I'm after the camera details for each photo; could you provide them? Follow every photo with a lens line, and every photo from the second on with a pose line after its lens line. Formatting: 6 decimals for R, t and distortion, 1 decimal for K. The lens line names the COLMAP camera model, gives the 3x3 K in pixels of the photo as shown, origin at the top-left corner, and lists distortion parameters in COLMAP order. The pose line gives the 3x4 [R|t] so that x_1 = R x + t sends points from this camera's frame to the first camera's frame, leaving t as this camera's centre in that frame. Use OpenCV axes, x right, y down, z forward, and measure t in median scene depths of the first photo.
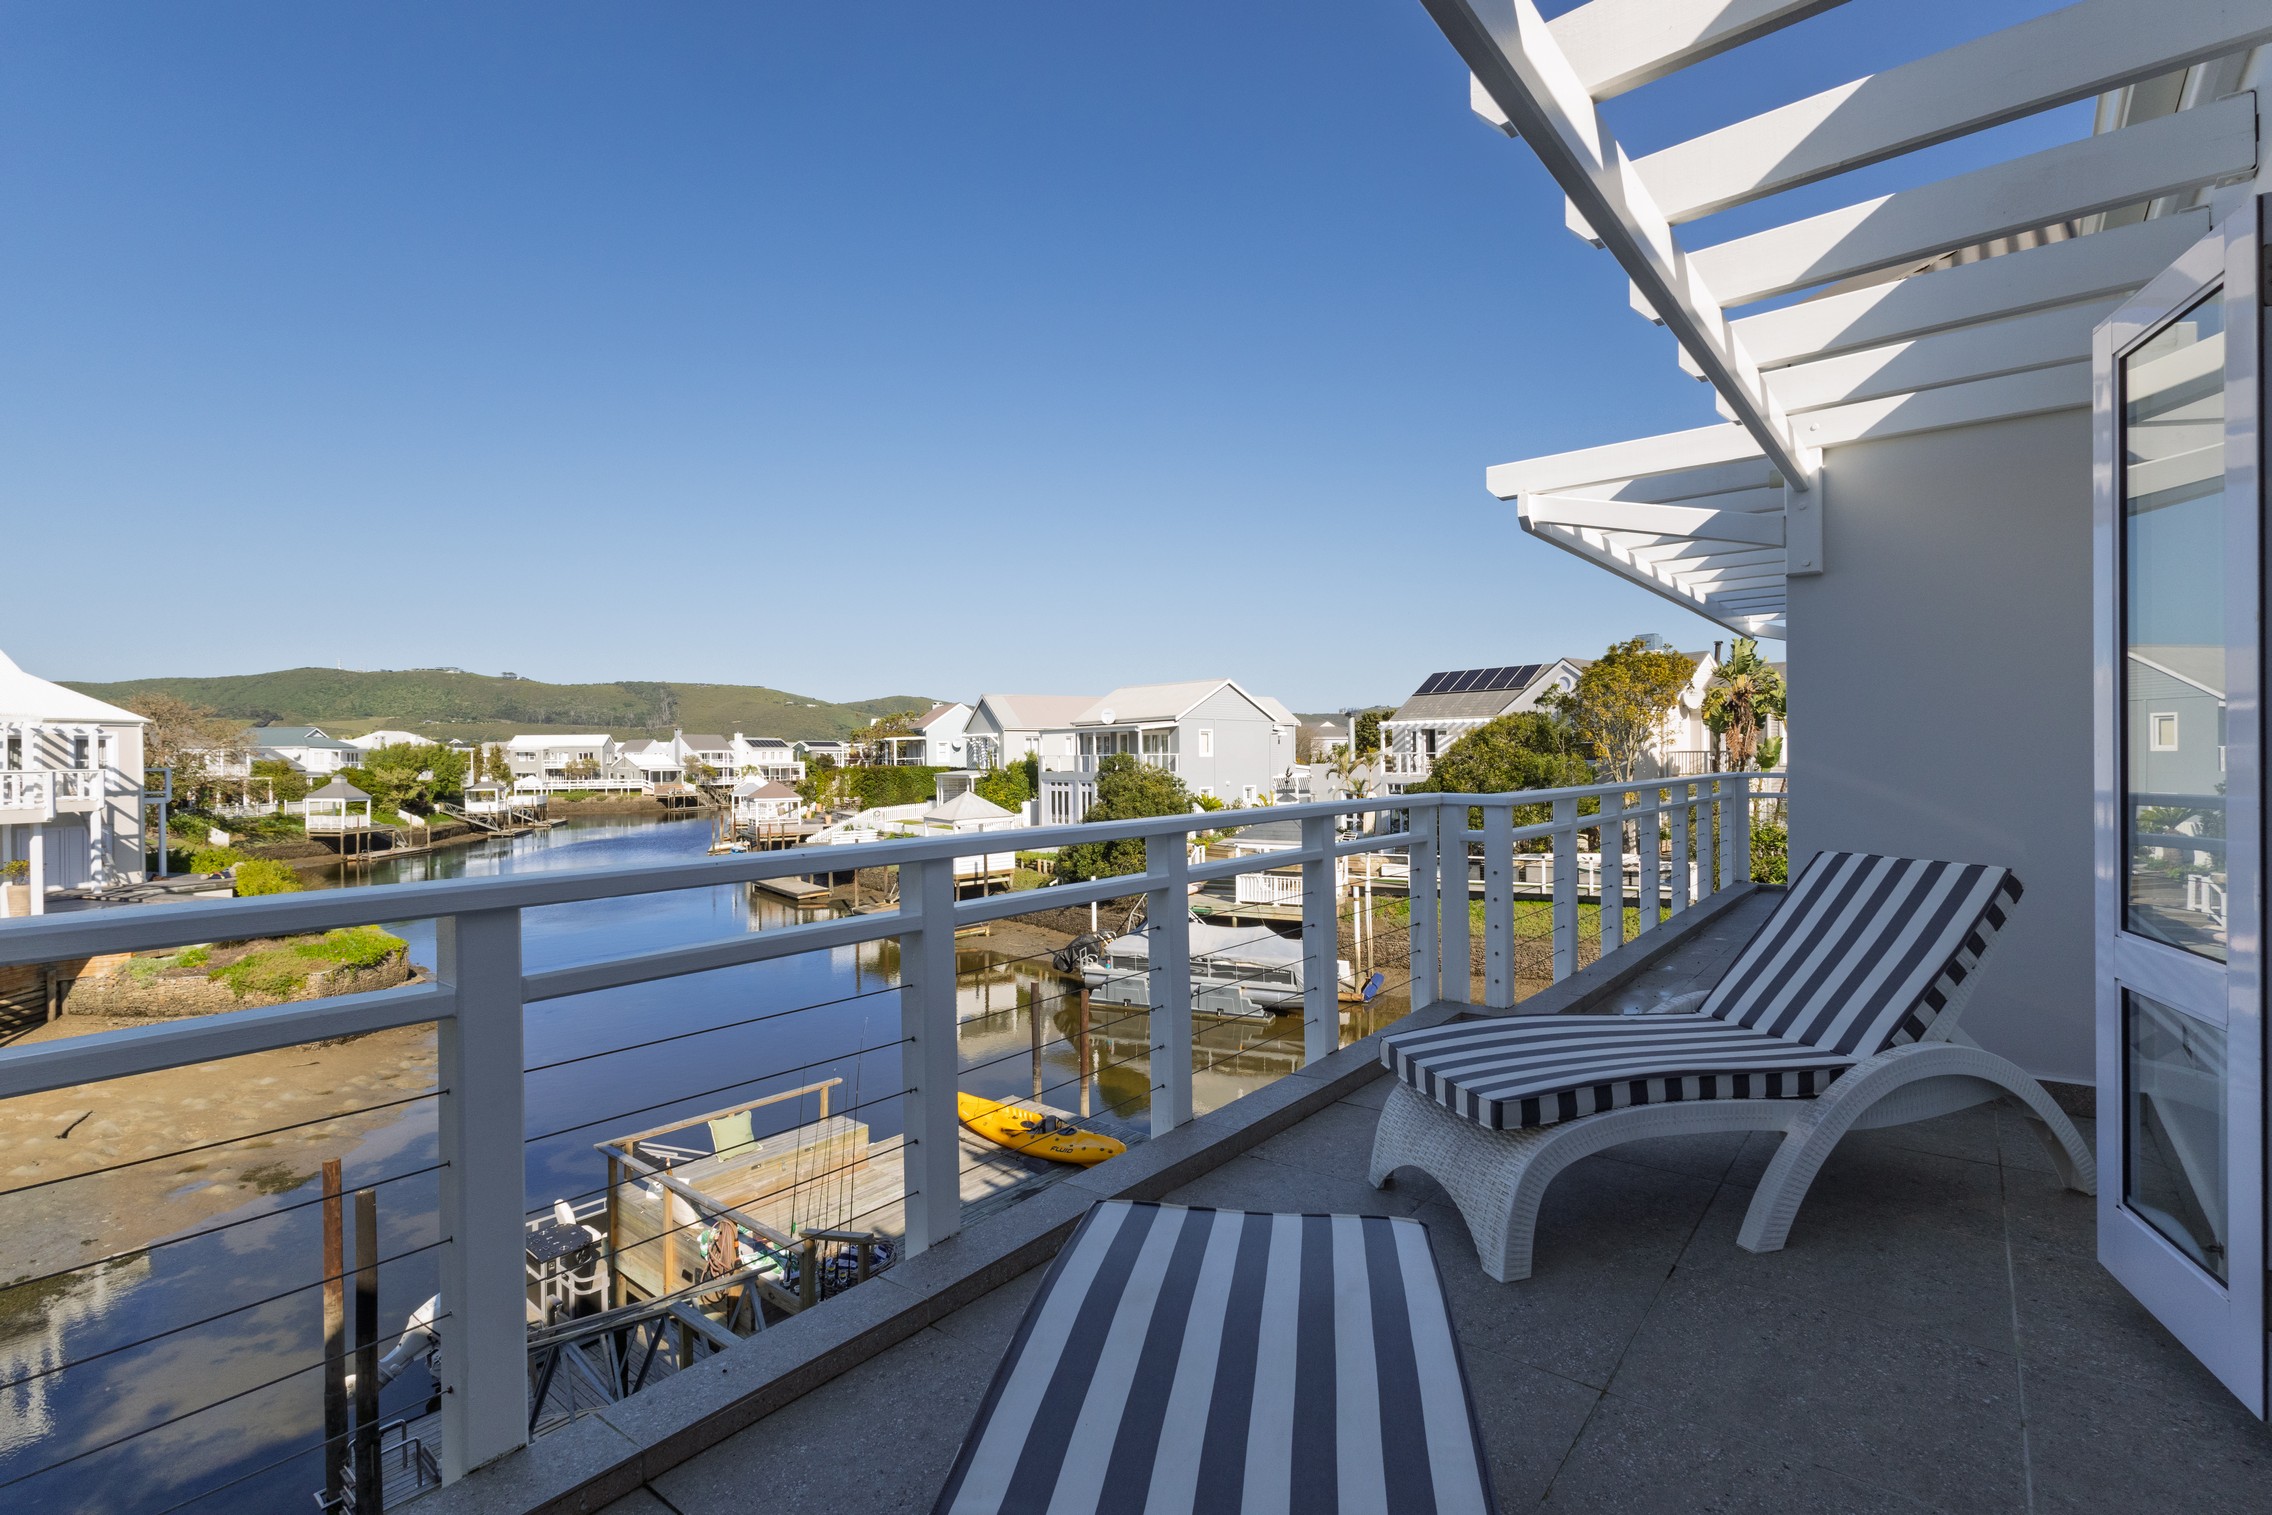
lens RADIAL K [[1047.8, 0, 1141.4], [0, 1047.8, 753.2], [0, 0, 1]] dist [-0.000345, 0.004728]
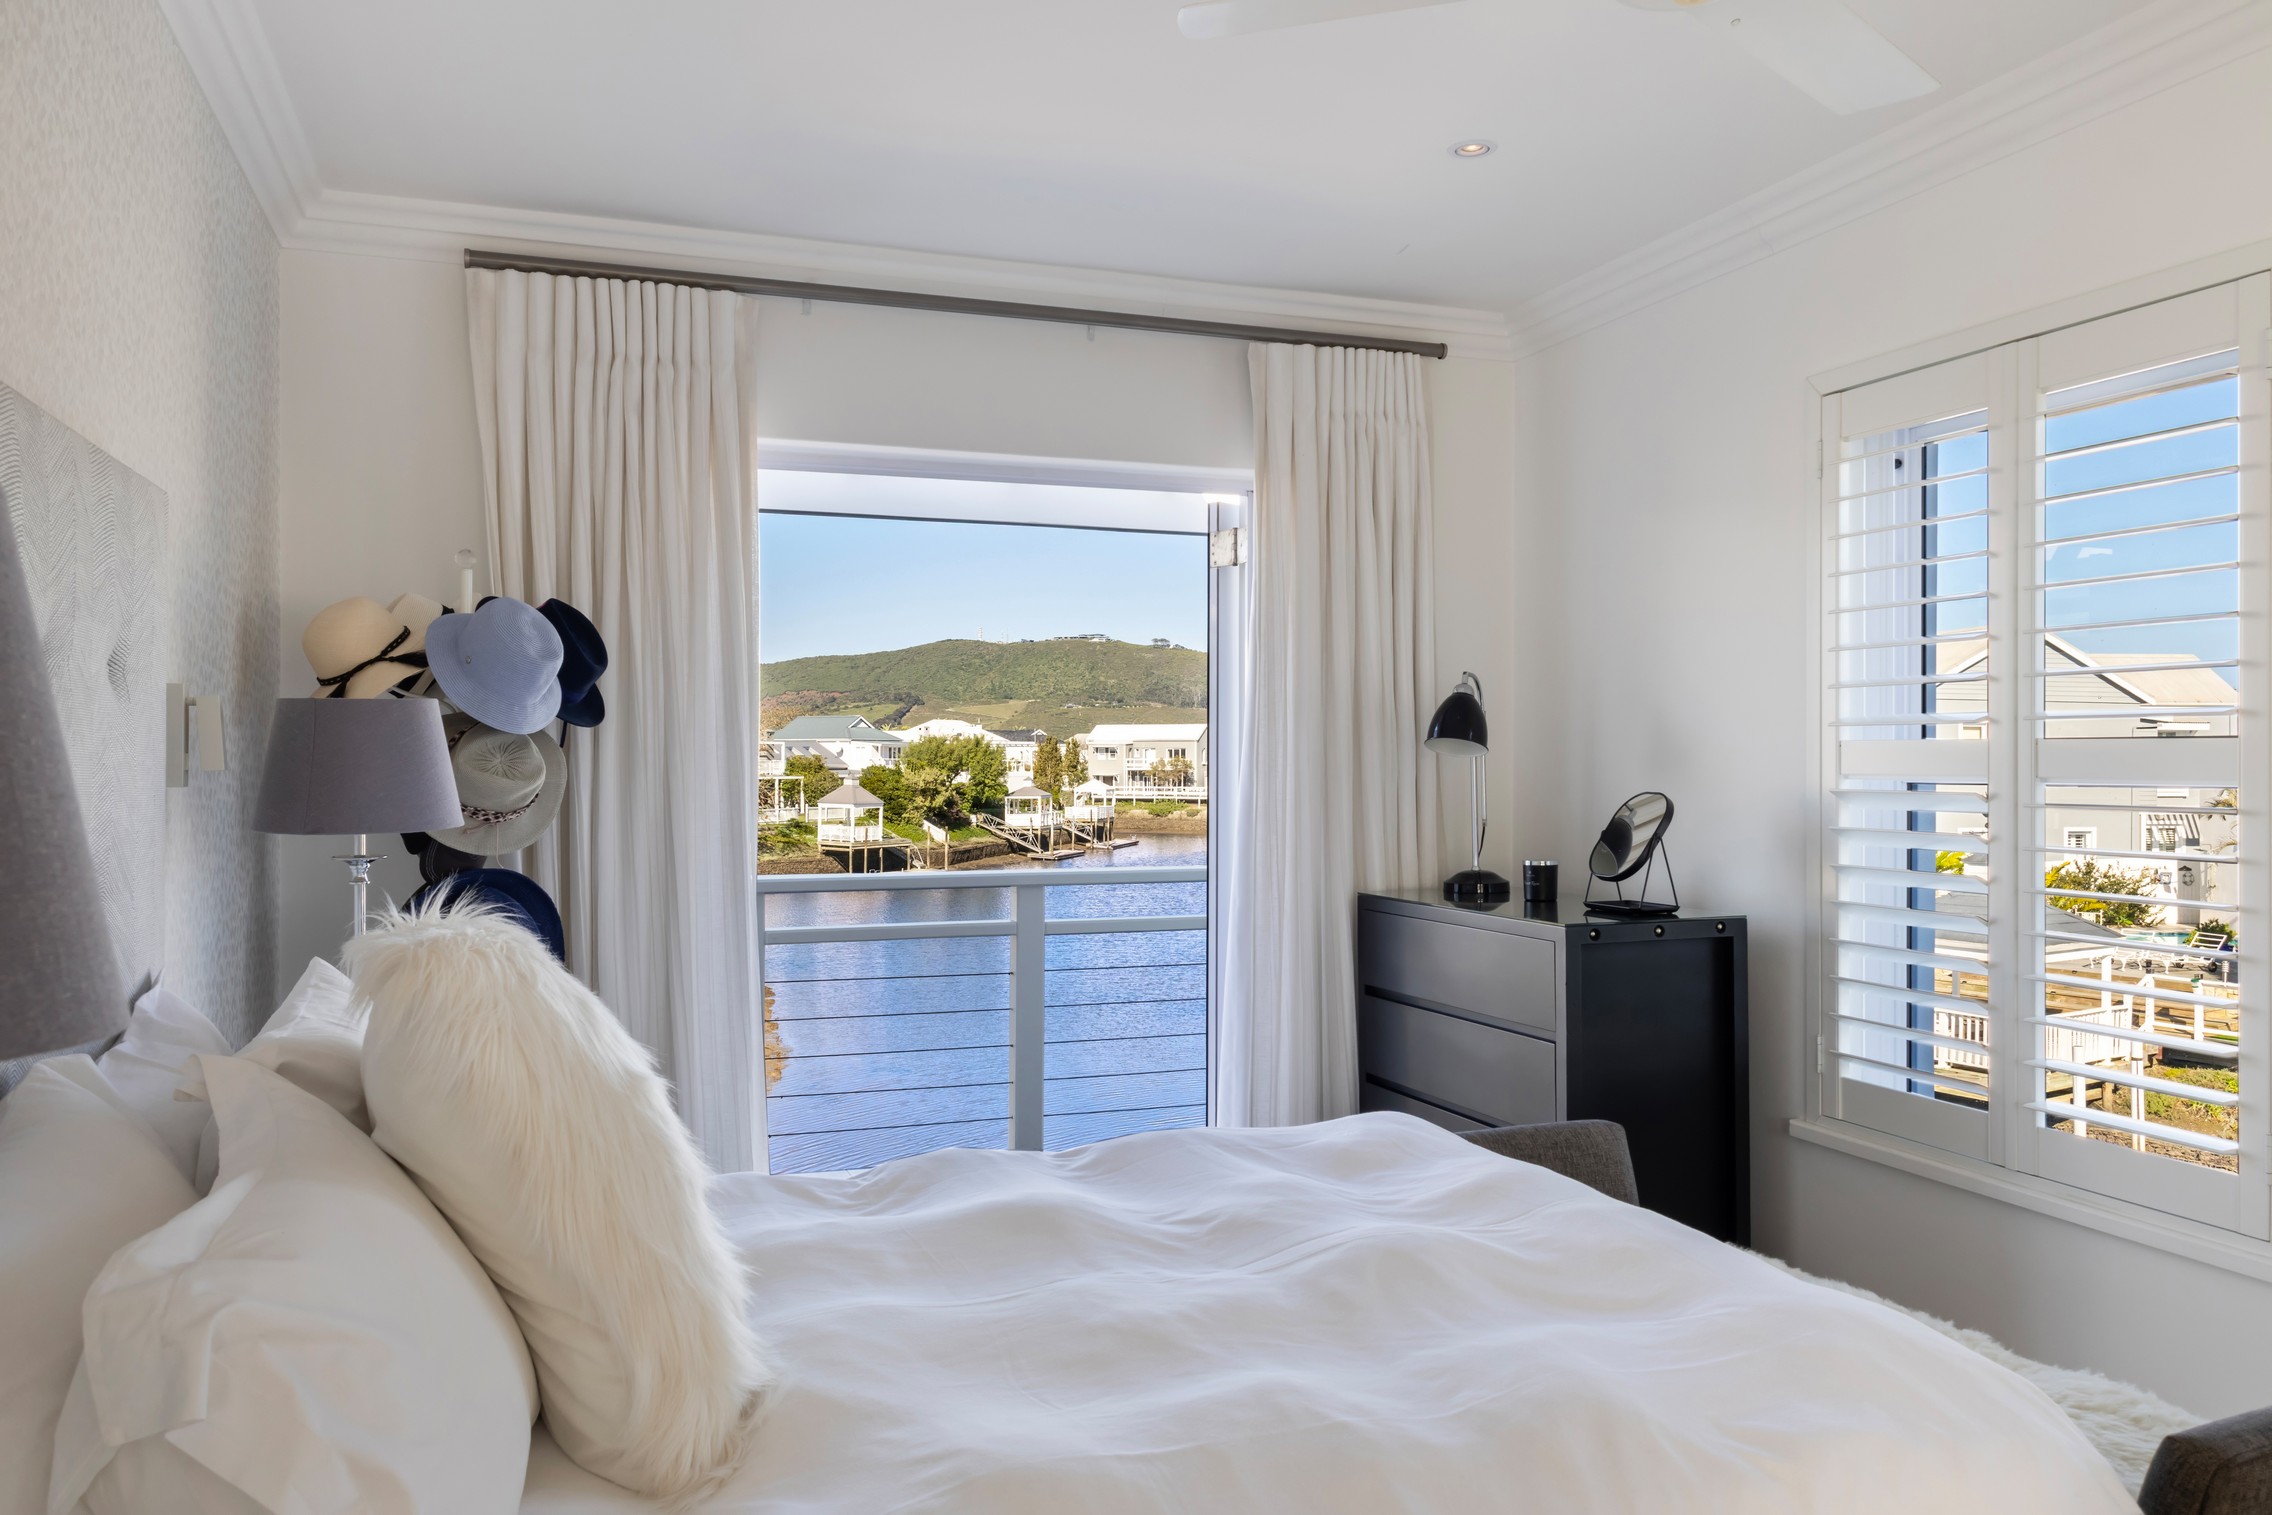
lens RADIAL K [[1649.6, 0, 1141.3], [0, 1649.6, 761.3], [0, 0, 1]] dist [0.005774, 0.000372]
pose [[0.844473, 0.012380, -0.535455, 0.112891], [-0.009089, 0.999920, 0.008784, -0.003375], [0.535521, -0.002551, 0.844518, 0.052537]]
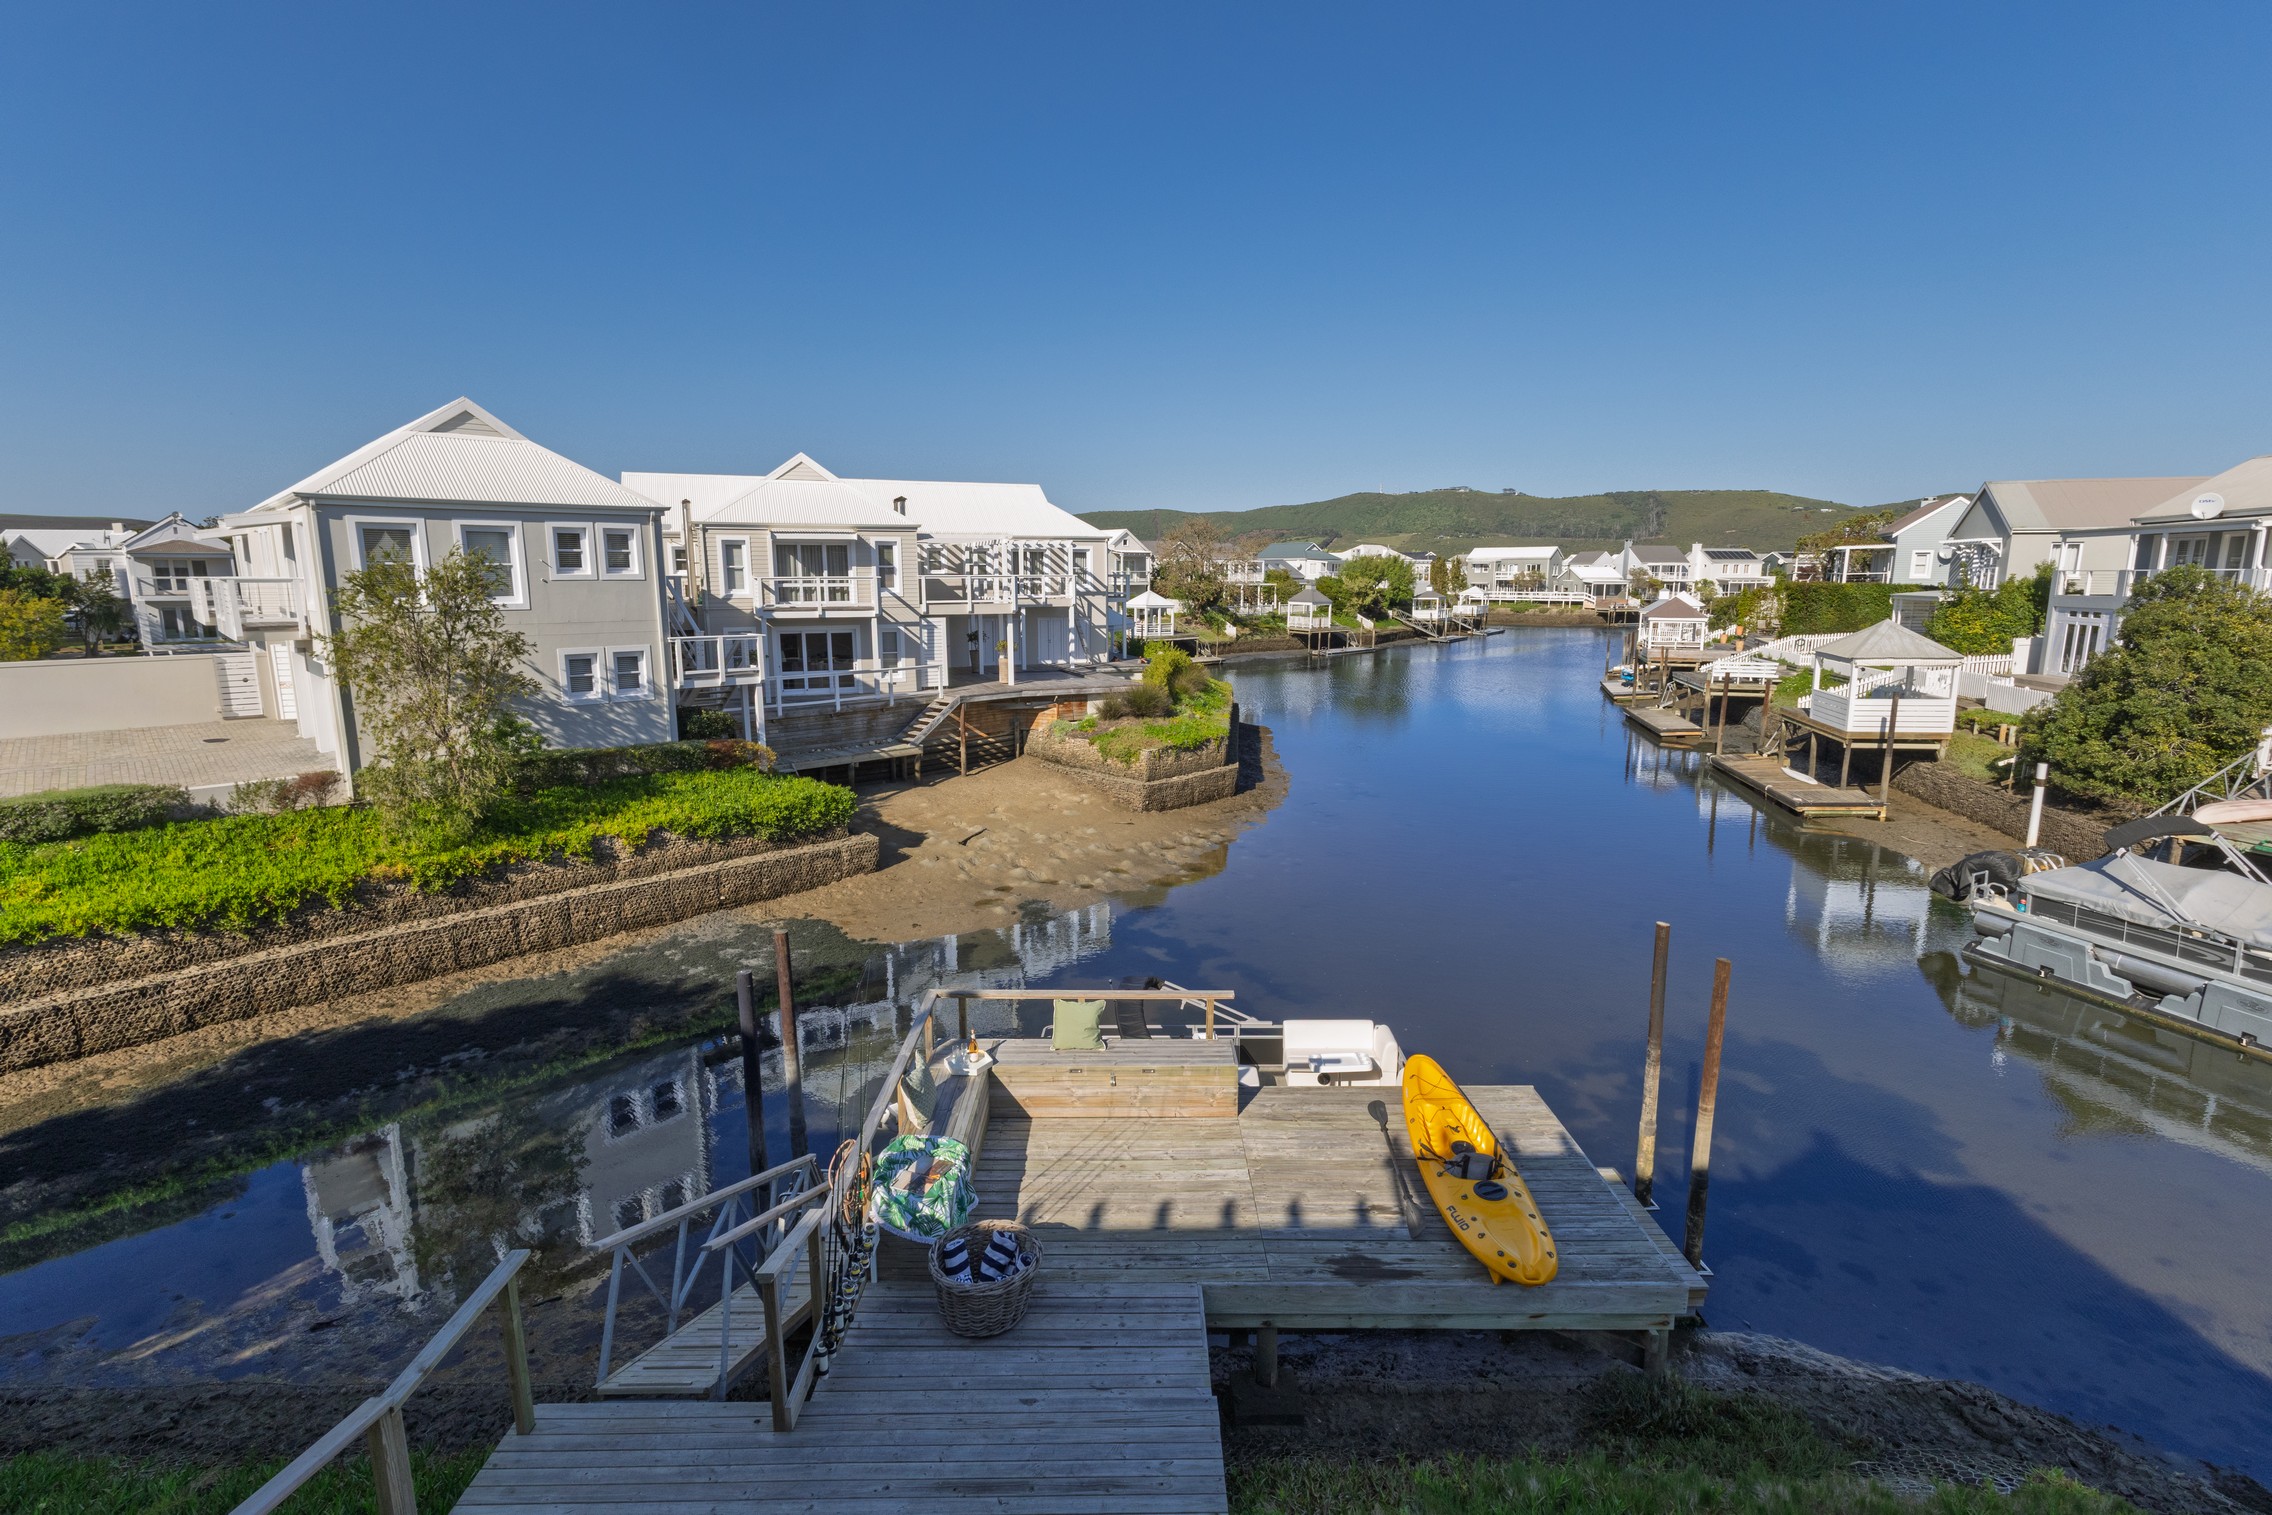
lens RADIAL K [[1047.8, 0, 1145.0], [0, 1047.8, 750.4], [0, 0, 1]] dist [-0.000345, 0.004728]
pose [[0.640357, 0.137951, -0.755588, 0.043520], [-0.004836, 0.984443, 0.175635, 0.000249], [0.768062, -0.108815, 0.631062, 0.092591]]
